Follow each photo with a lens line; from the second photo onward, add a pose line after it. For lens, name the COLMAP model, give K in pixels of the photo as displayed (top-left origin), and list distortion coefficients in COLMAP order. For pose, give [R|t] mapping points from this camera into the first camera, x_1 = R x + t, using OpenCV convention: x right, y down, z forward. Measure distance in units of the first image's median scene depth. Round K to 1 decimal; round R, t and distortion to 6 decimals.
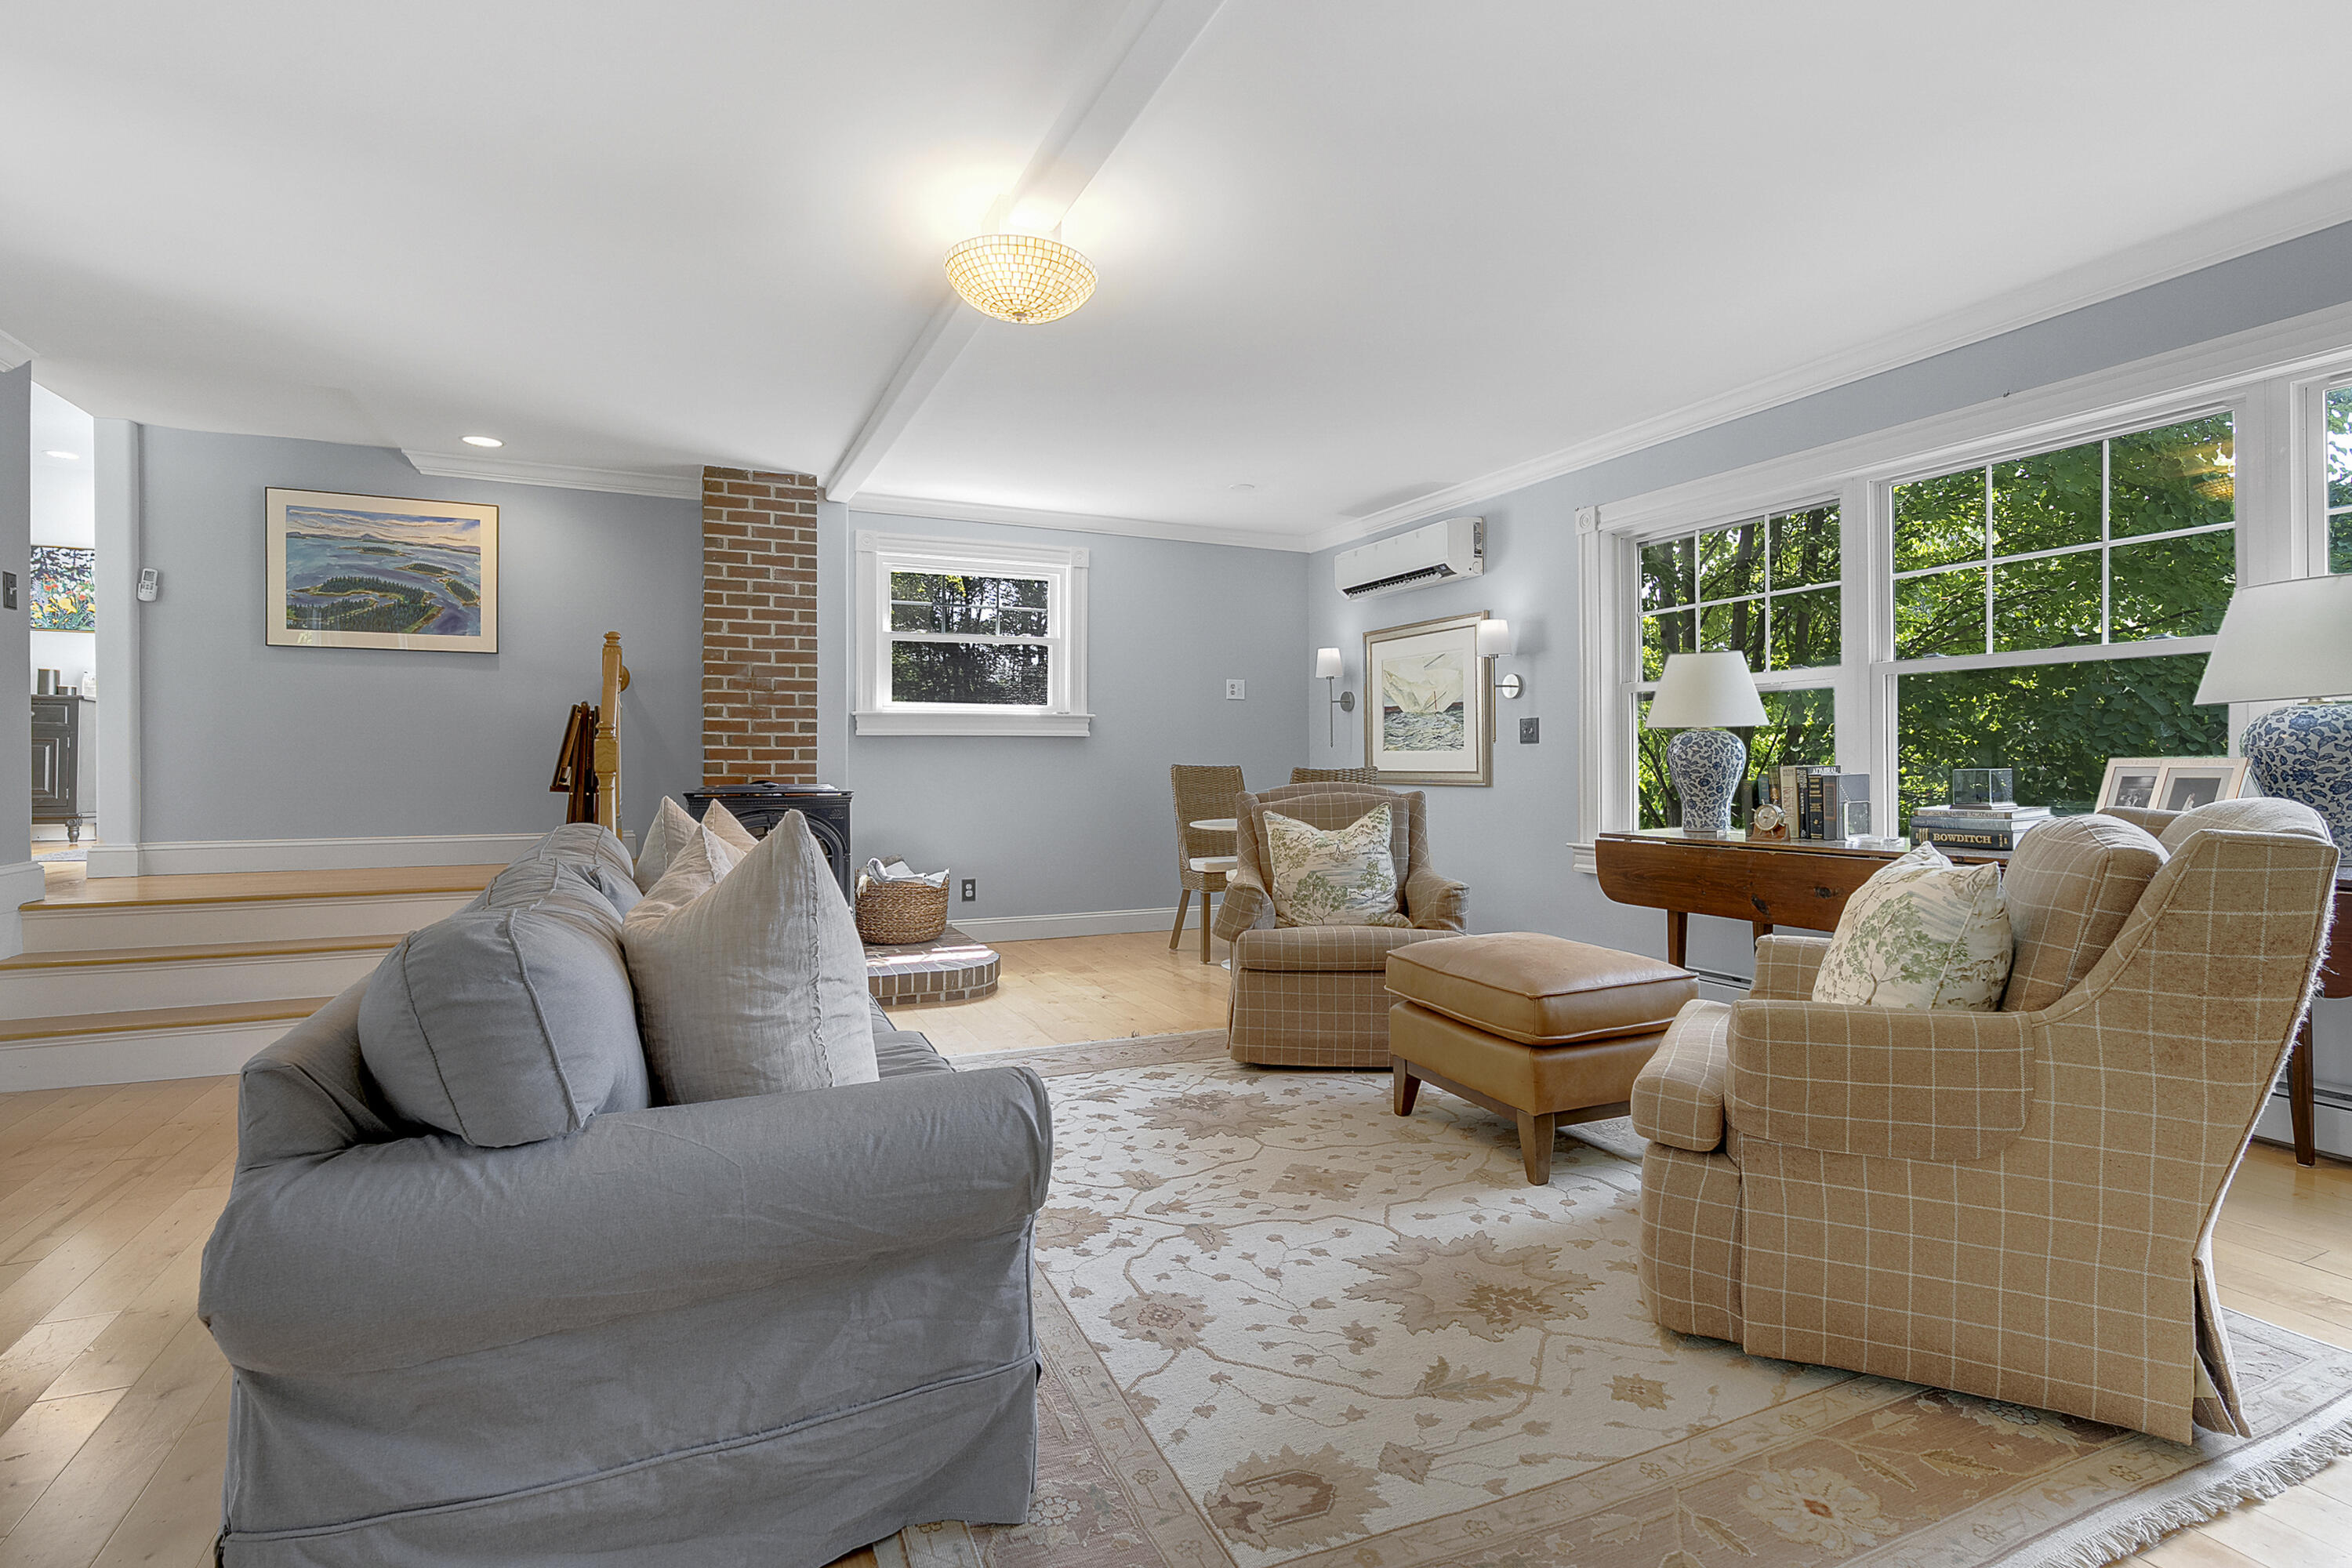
lens RADIAL K [[1100.0, 0, 1175.4], [0, 1100.0, 767.4], [0, 0, 1]] dist [-0.000720, -0.000106]
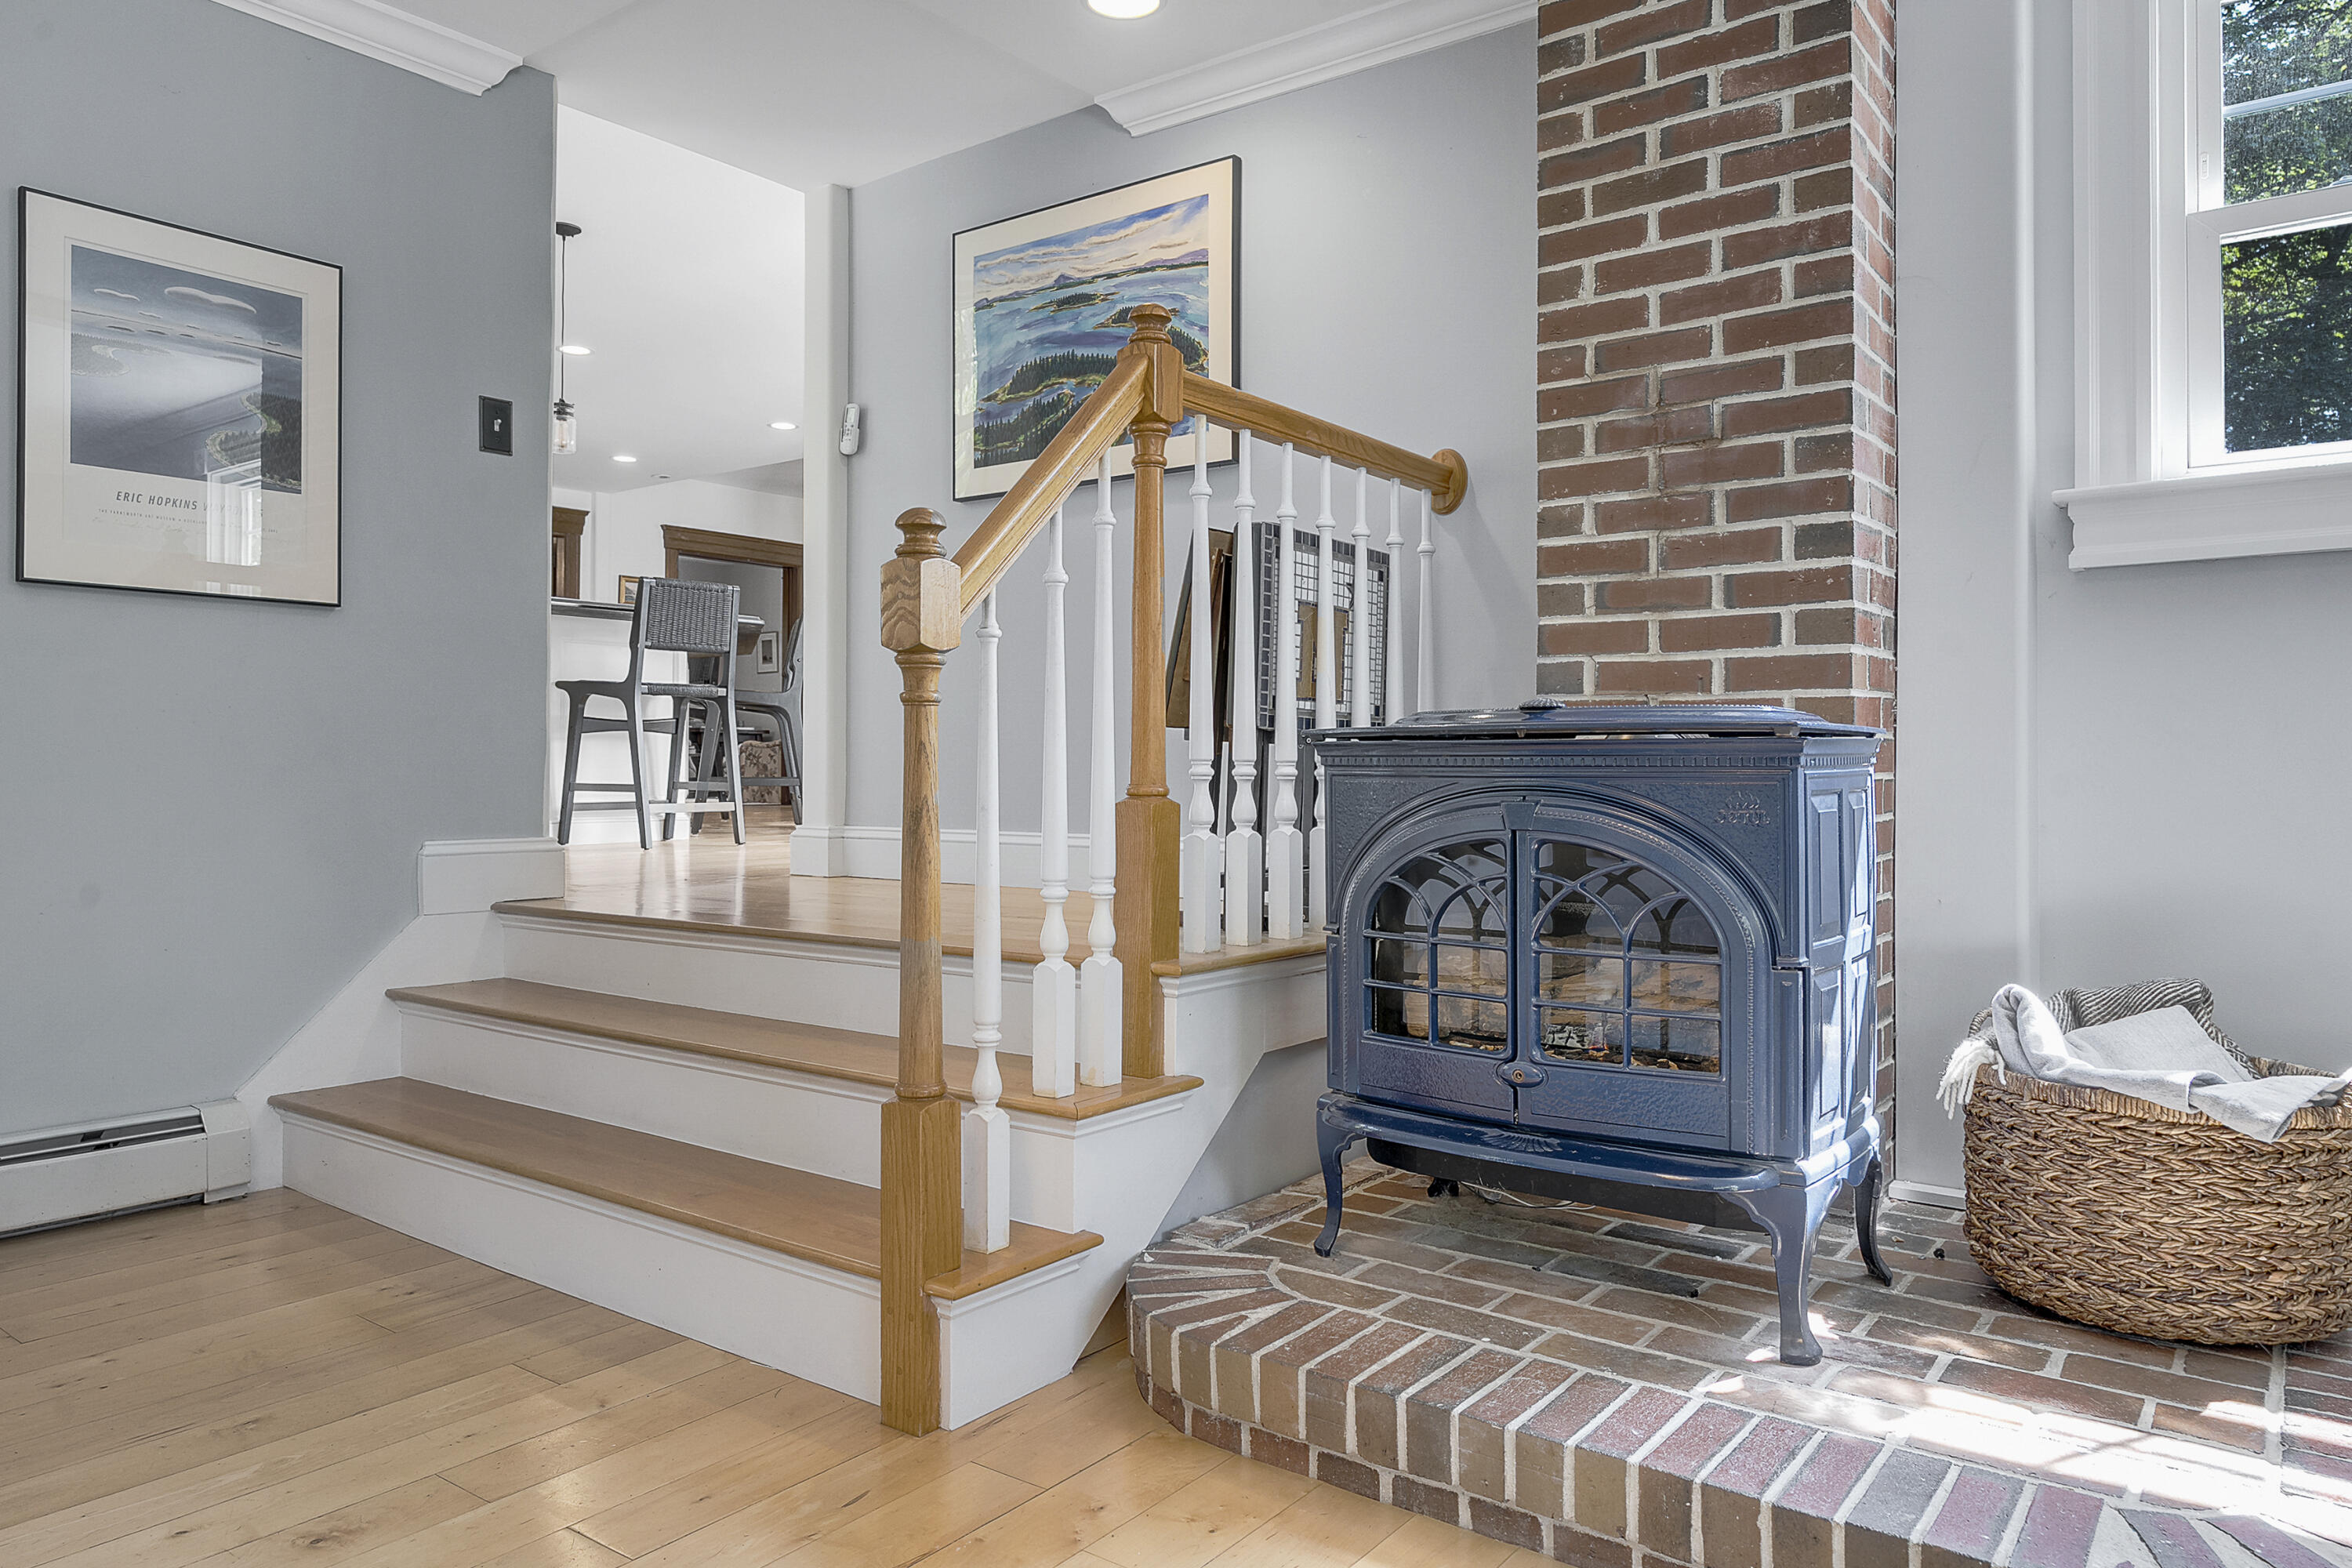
lens RADIAL K [[1546.8, 0, 1161.8], [0, 1546.8, 750.4], [0, 0, 1]] dist [-0.006978, -0.000583]
pose [[0.470117, -0.009015, -0.882558, -0.035504], [-0.006435, 0.999886, -0.013641, 0.031290], [0.882580, 0.012092, 0.470006, 0.639320]]
